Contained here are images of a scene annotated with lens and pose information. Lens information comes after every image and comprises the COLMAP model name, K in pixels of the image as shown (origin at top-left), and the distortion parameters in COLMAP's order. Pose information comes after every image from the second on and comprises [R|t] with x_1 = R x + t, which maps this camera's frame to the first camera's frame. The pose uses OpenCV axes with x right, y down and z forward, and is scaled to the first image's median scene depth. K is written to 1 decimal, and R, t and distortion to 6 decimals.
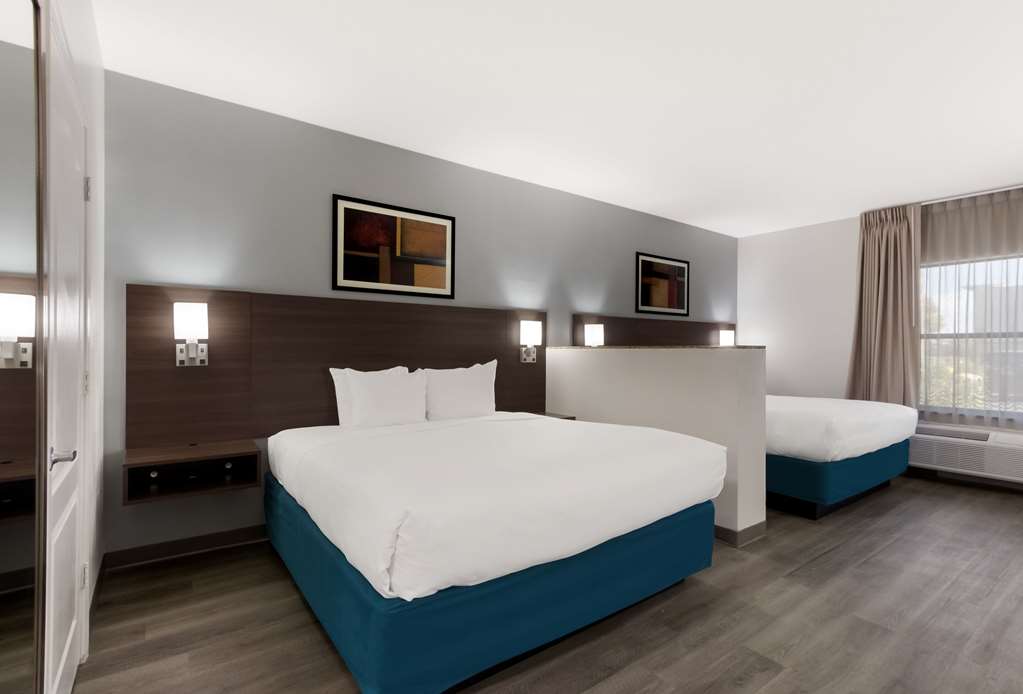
lens RADIAL K [[482.9, 0, 531.1], [0, 482.9, 360.4], [0, 0, 1]] dist [-0.002041, 0.001807]
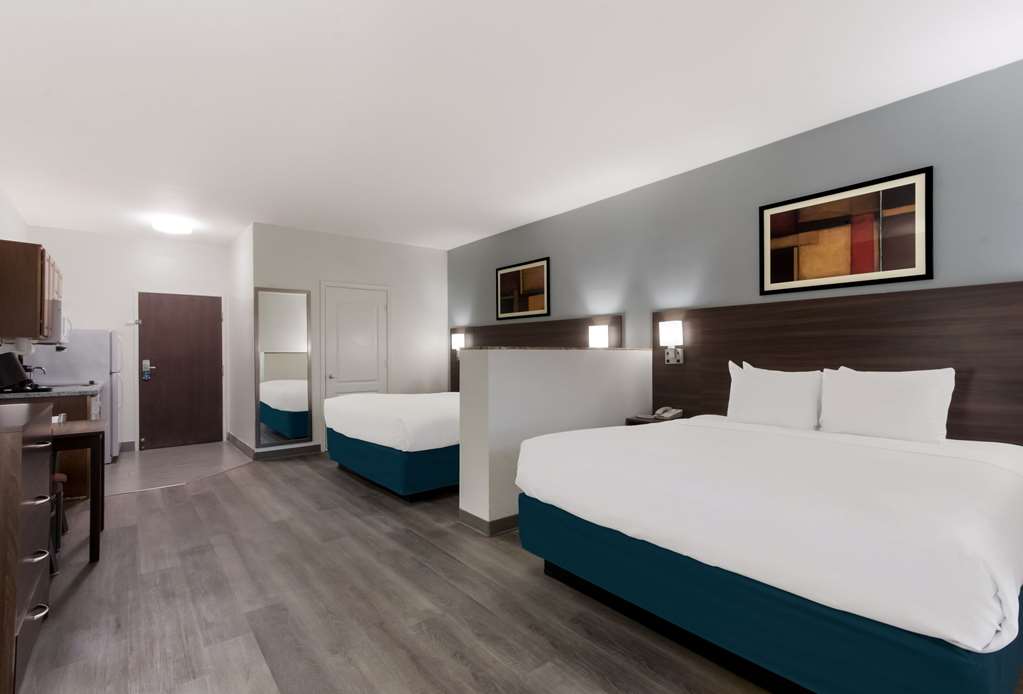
lens RADIAL K [[482.9, 0, 507.9], [0, 482.9, 348.1], [0, 0, 1]] dist [-0.002041, 0.001807]
pose [[0.015946, -0.013942, -0.999776, 0.204561], [-0.019150, 0.999715, -0.014247, -0.001538], [0.999689, 0.019373, 0.015675, 0.140024]]
